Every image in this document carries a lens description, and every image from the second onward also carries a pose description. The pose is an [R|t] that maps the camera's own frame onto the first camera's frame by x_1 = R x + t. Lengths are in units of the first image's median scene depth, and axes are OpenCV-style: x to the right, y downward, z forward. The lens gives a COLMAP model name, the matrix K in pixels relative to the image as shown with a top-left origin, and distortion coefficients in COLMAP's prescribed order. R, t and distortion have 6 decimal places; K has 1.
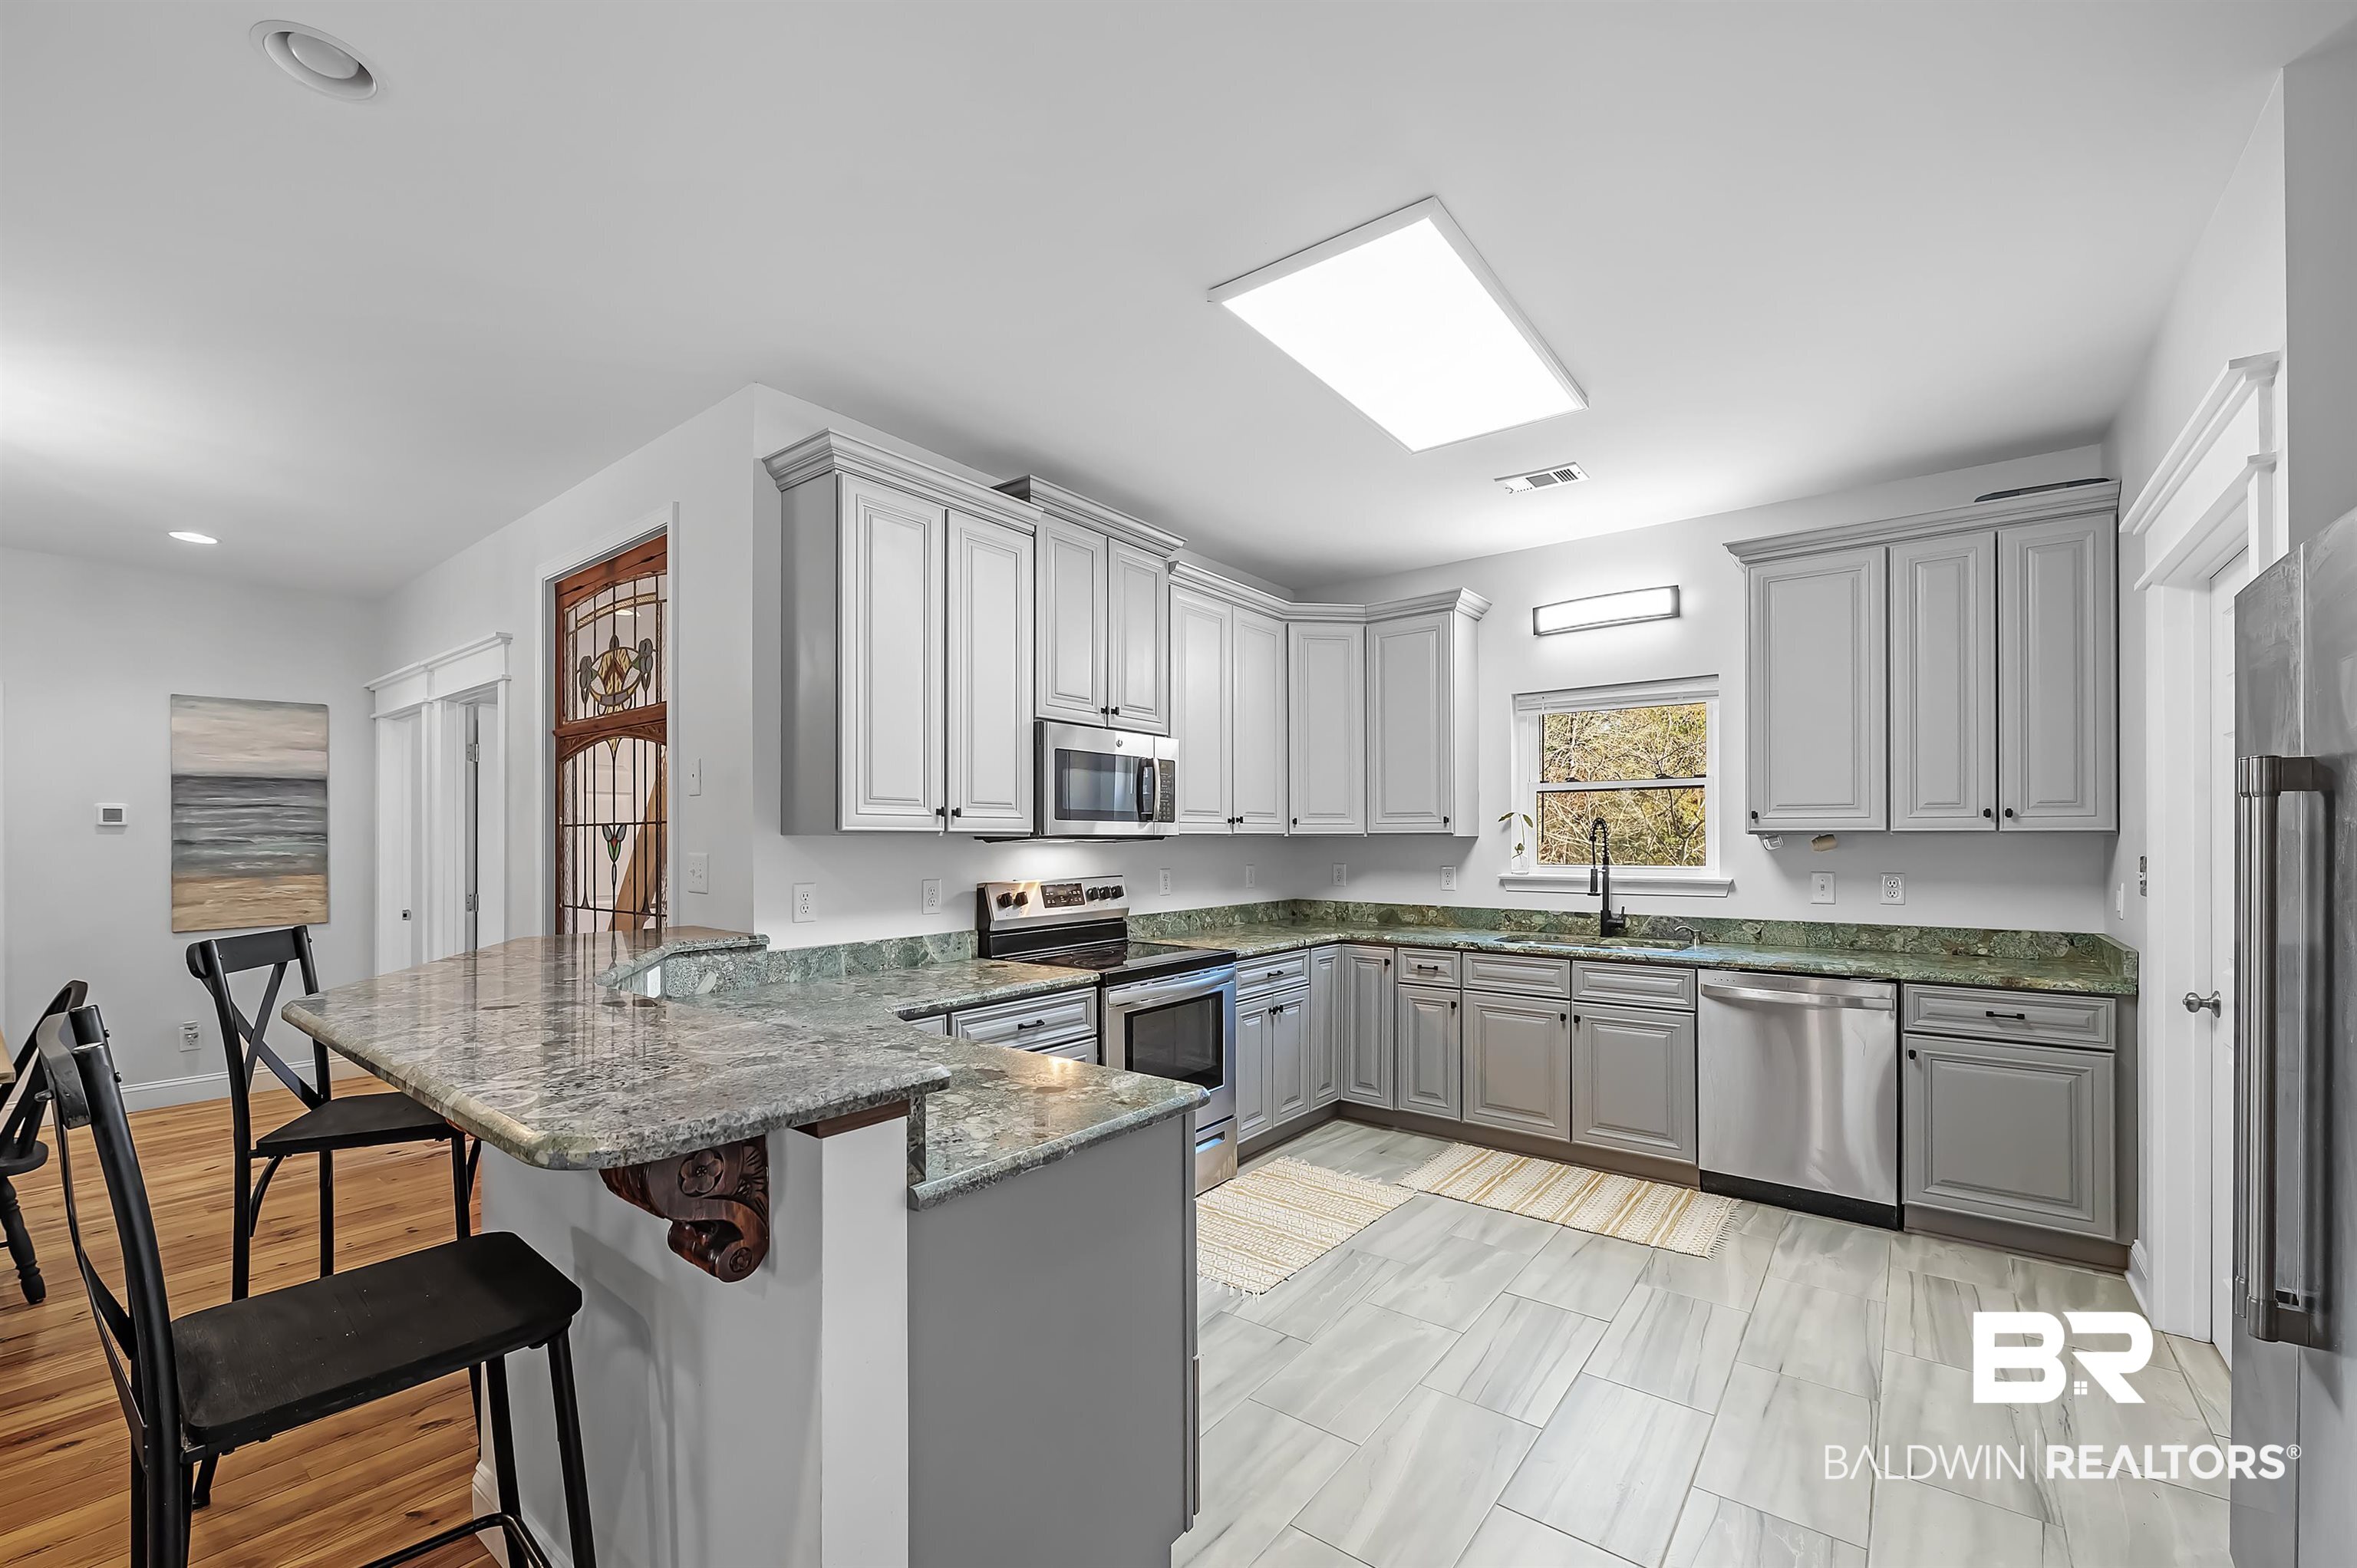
lens RADIAL K [[939.8, 0, 1186.6], [0, 939.8, 832.1], [0, 0, 1]] dist [-0.008956, 0.000560]
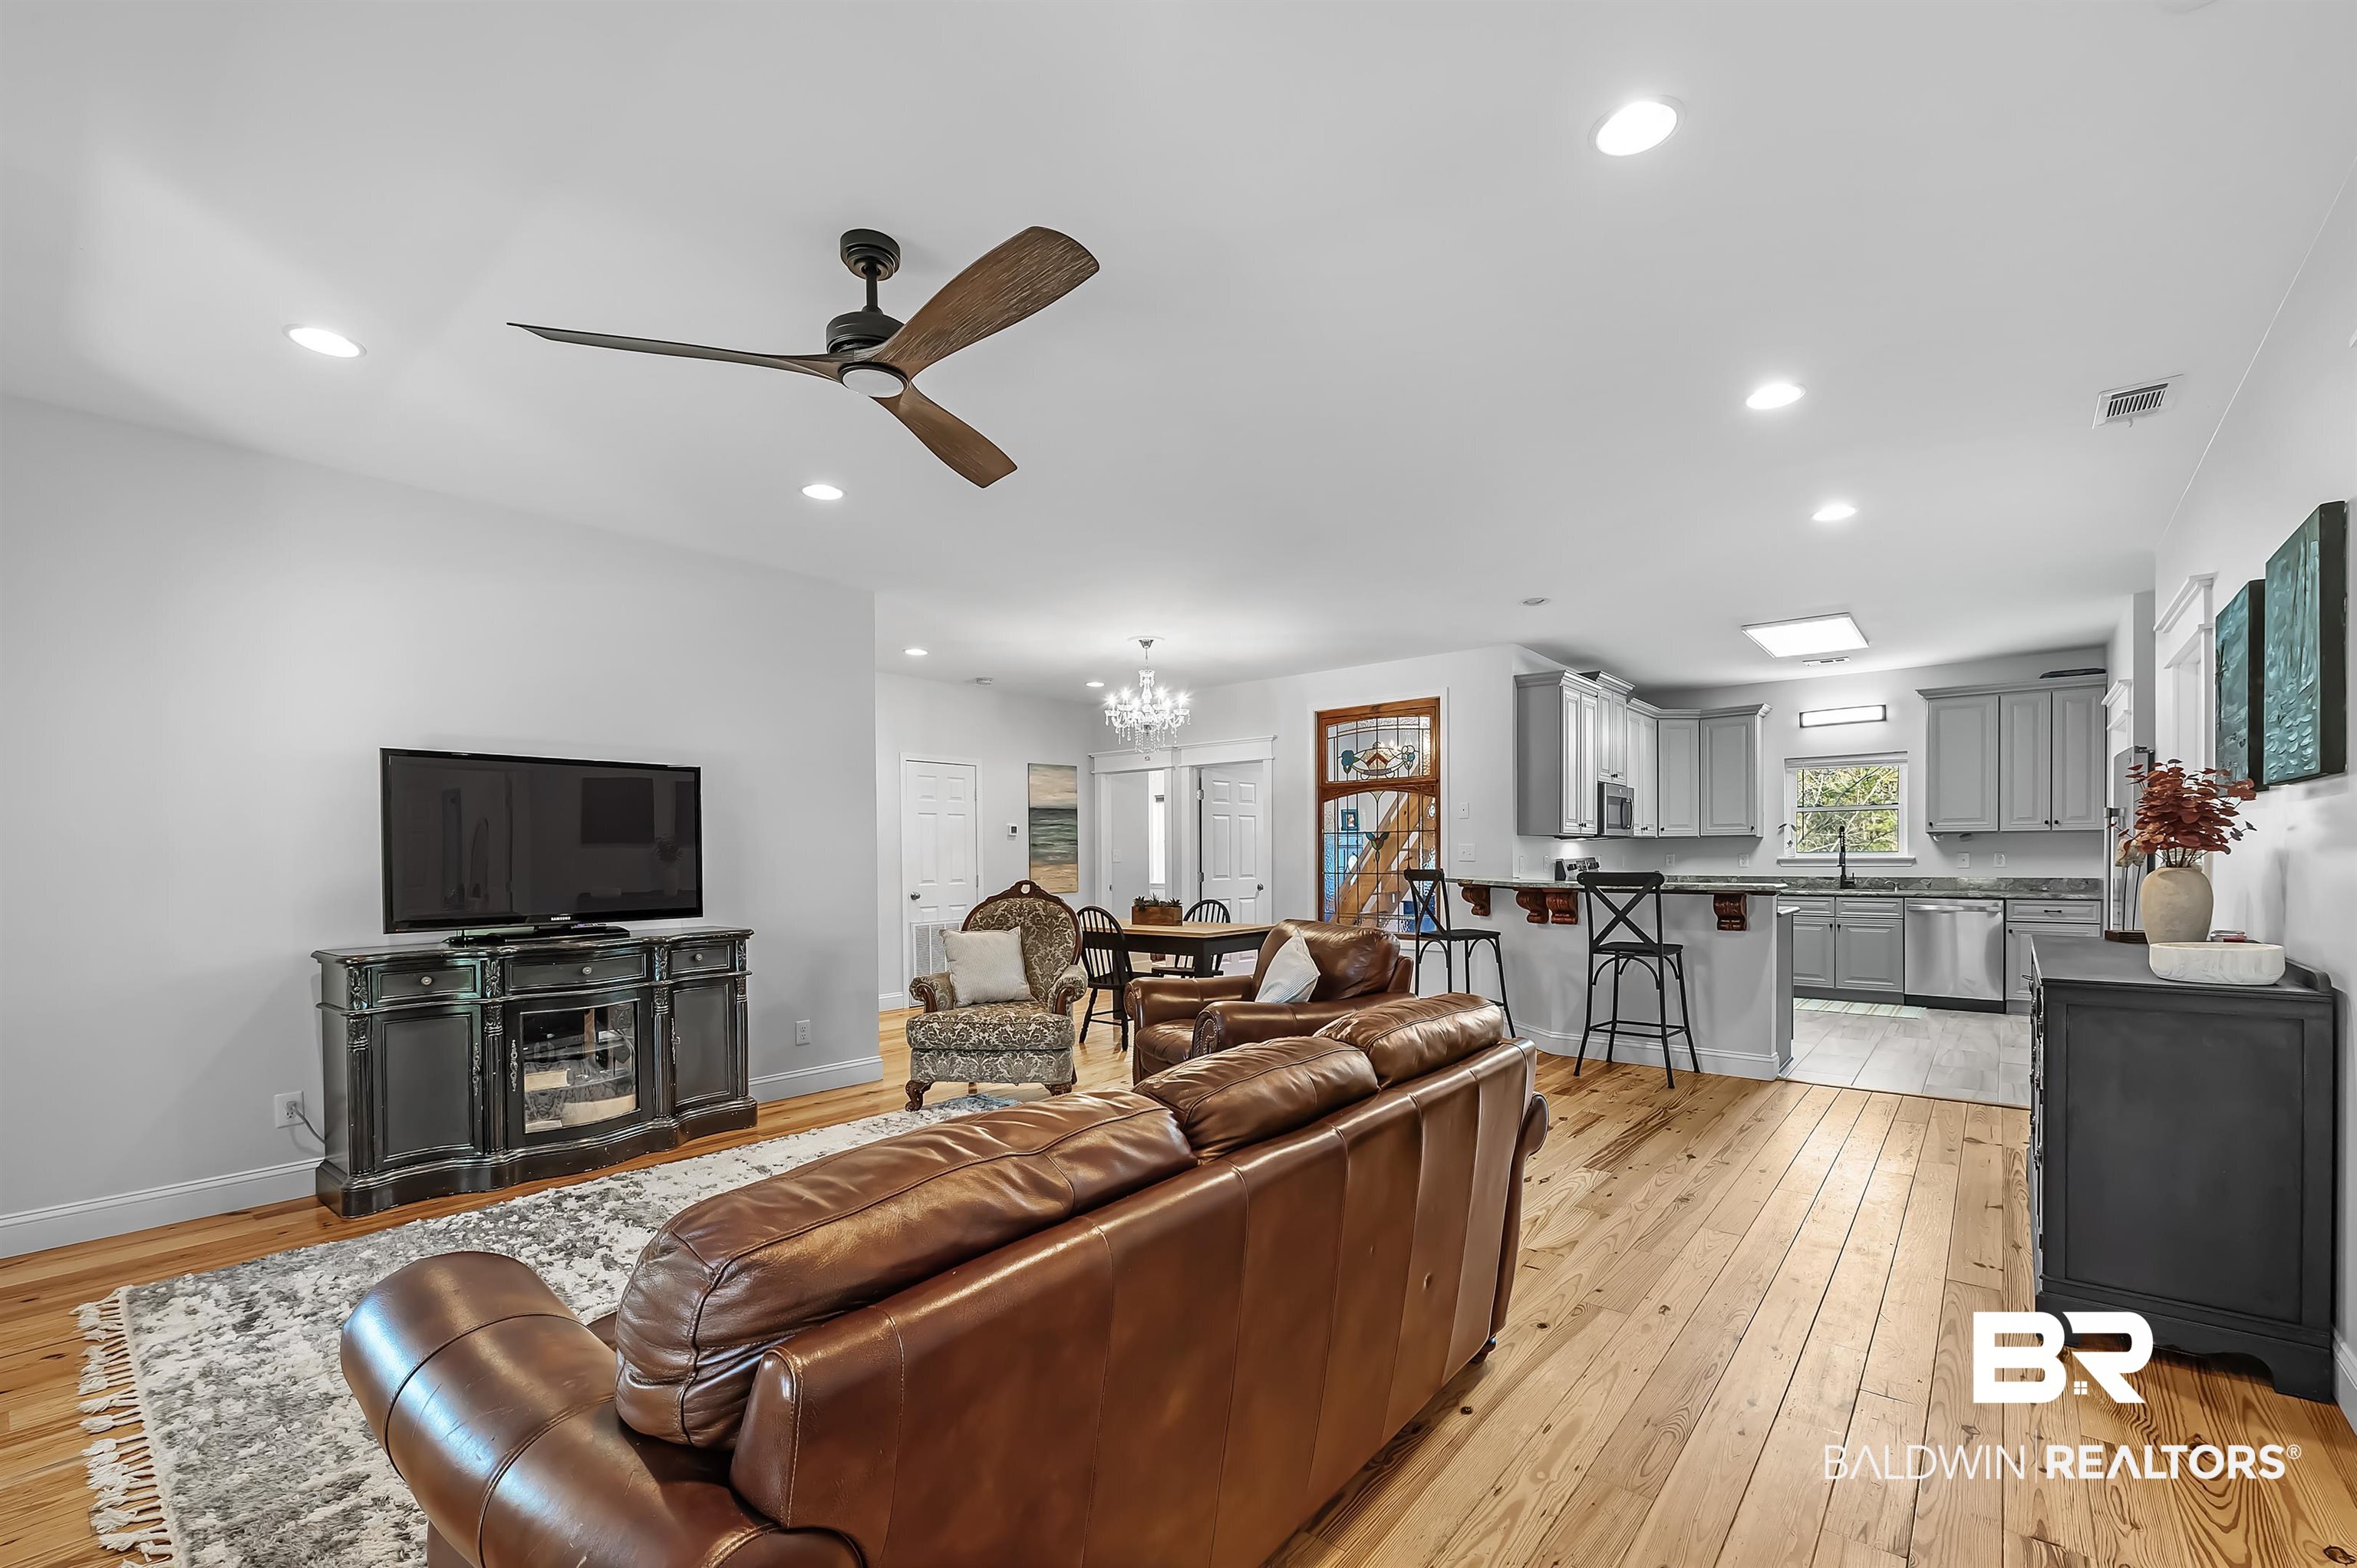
lens RADIAL K [[991.7, 0, 1195.1], [0, 991.7, 865.0], [0, 0, 1]] dist [-0.000200, 0.000007]
pose [[0.999772, -0.005997, -0.020507, -0.851868], [0.006404, 0.999783, 0.019834, 0.015518], [0.020383, -0.019960, 0.999593, -1.067038]]
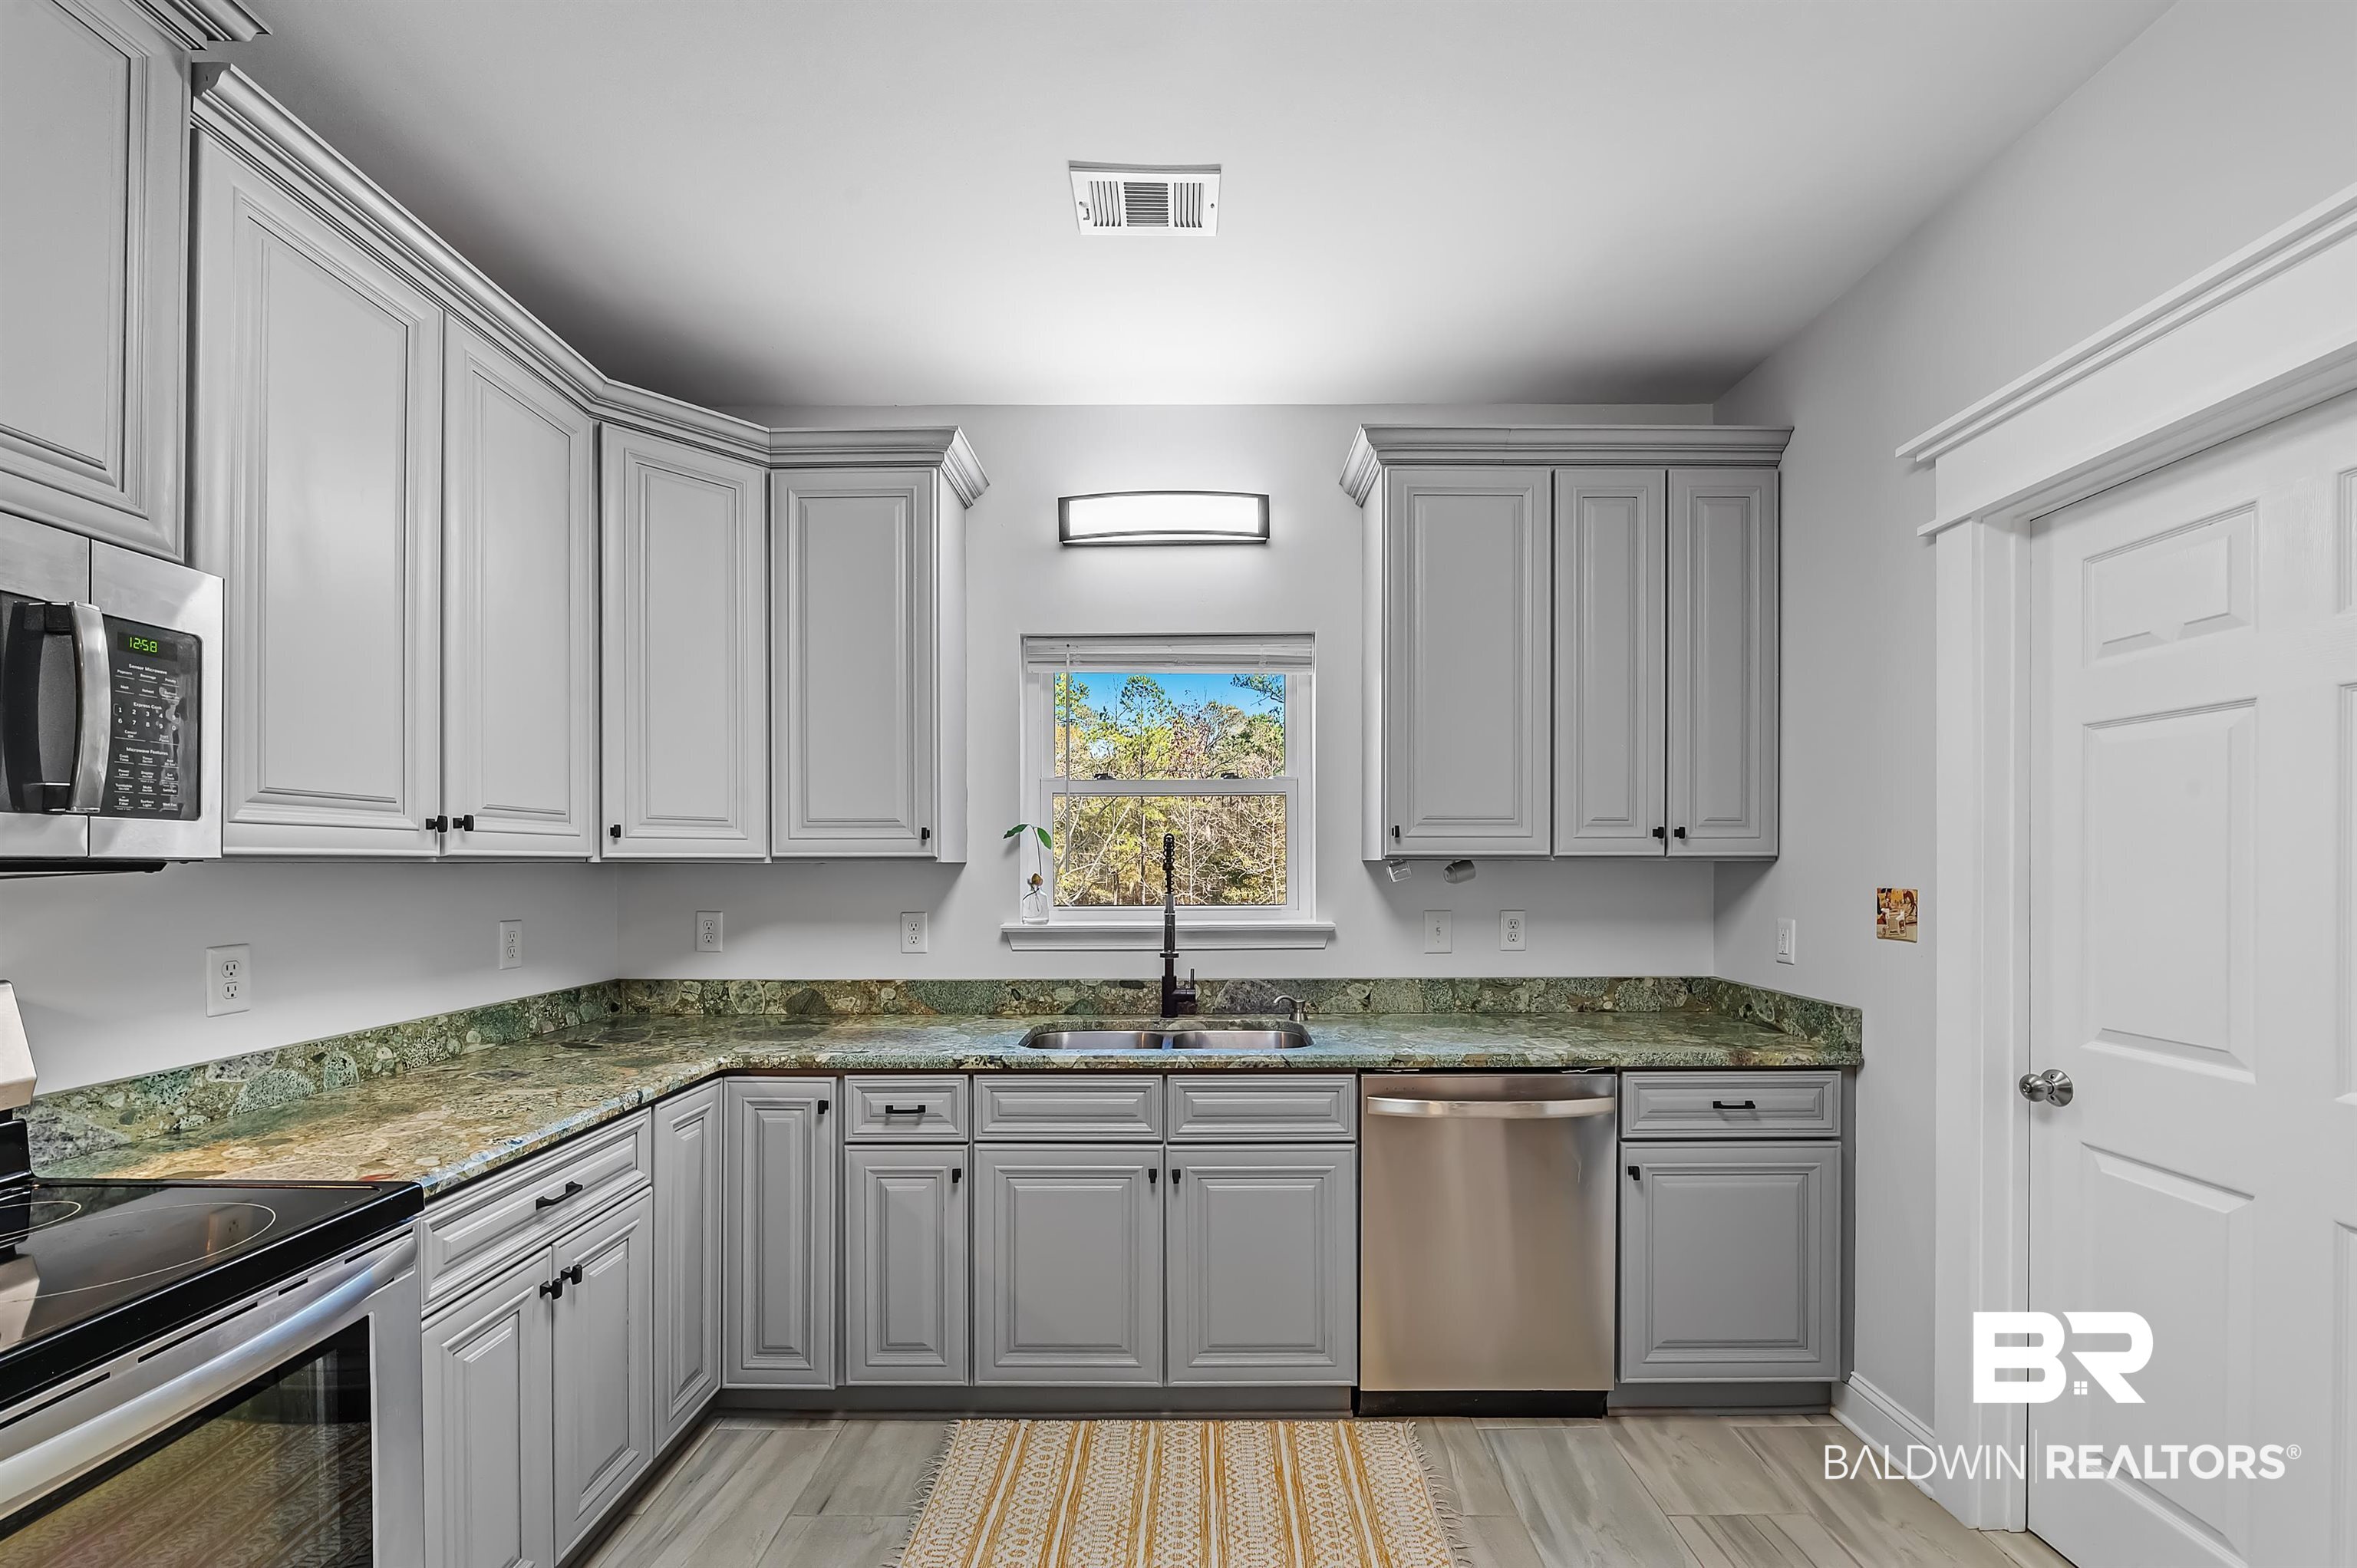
lens RADIAL K [[939.8, 0, 1190.5], [0, 939.8, 862.8], [0, 0, 1]] dist [-0.008956, 0.000560]
pose [[0.789750, 0.000520, 0.613428, 0.059680], [-0.003361, 0.999988, 0.003479, 0.002519], [-0.613419, -0.004809, 0.789743, 0.492571]]
